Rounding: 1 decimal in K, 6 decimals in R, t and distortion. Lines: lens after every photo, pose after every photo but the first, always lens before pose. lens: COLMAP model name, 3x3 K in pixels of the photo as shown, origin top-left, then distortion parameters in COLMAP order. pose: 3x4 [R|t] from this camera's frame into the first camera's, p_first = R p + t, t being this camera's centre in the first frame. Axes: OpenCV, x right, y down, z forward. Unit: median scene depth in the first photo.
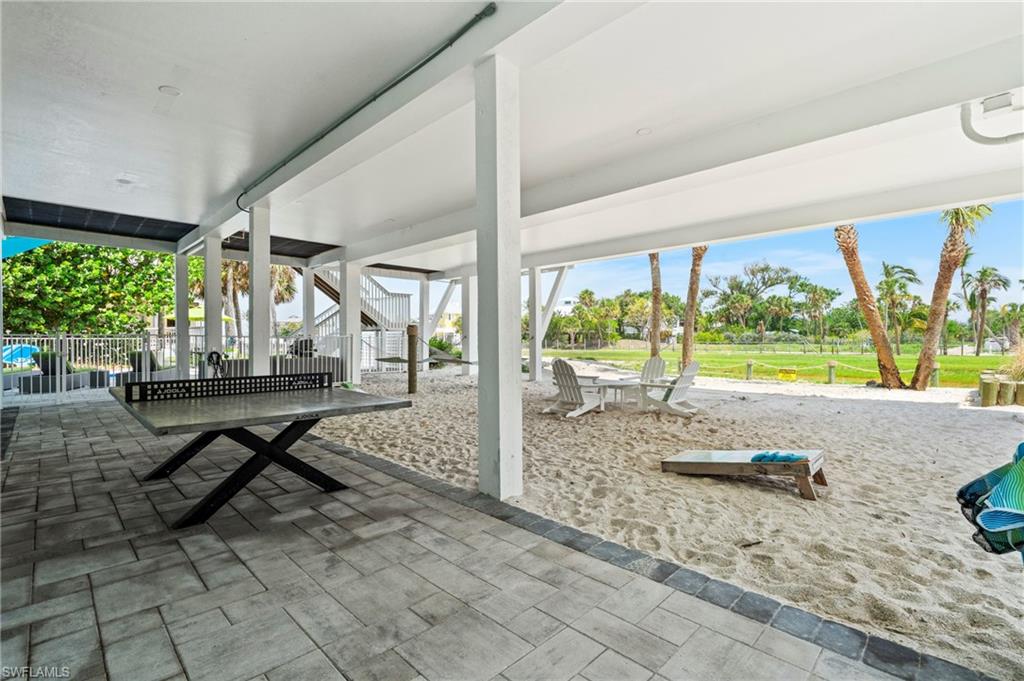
lens RADIAL K [[460.3, 0, 511.9], [0, 460.3, 341.5], [0, 0, 1]] dist [-0.013591, 0.000158]
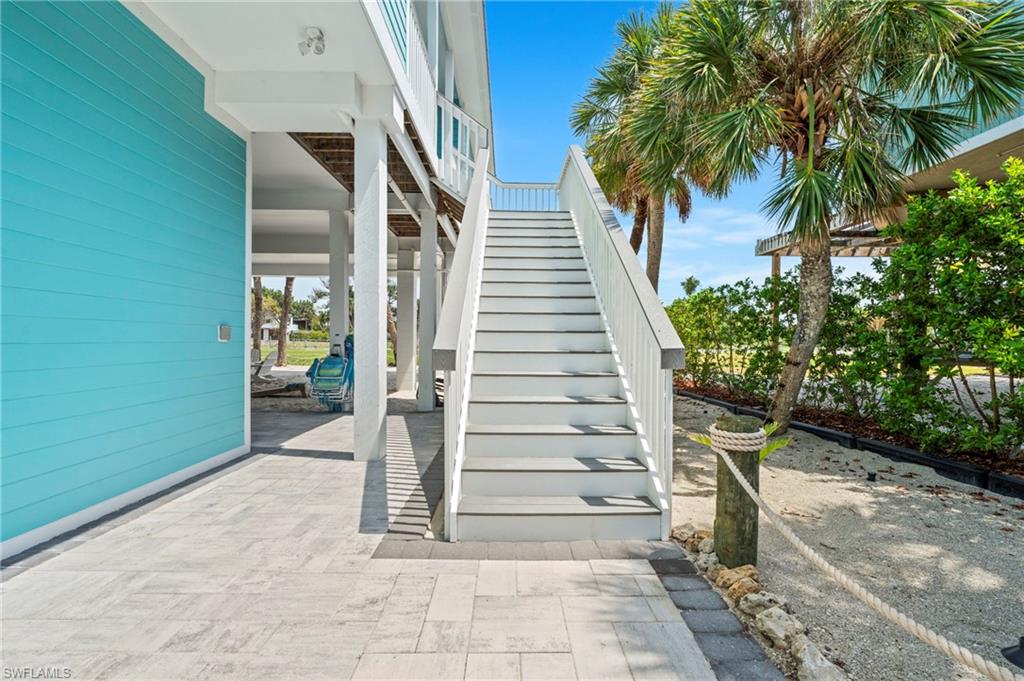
lens RADIAL K [[460.3, 0, 511.1], [0, 460.3, 340.5], [0, 0, 1]] dist [-0.013591, 0.000158]
pose [[0.707066, 0.002729, 0.707143, -0.031352], [-0.004743, 0.999988, 0.000882, -0.000389], [-0.707132, -0.003978, 0.707070, -0.135576]]
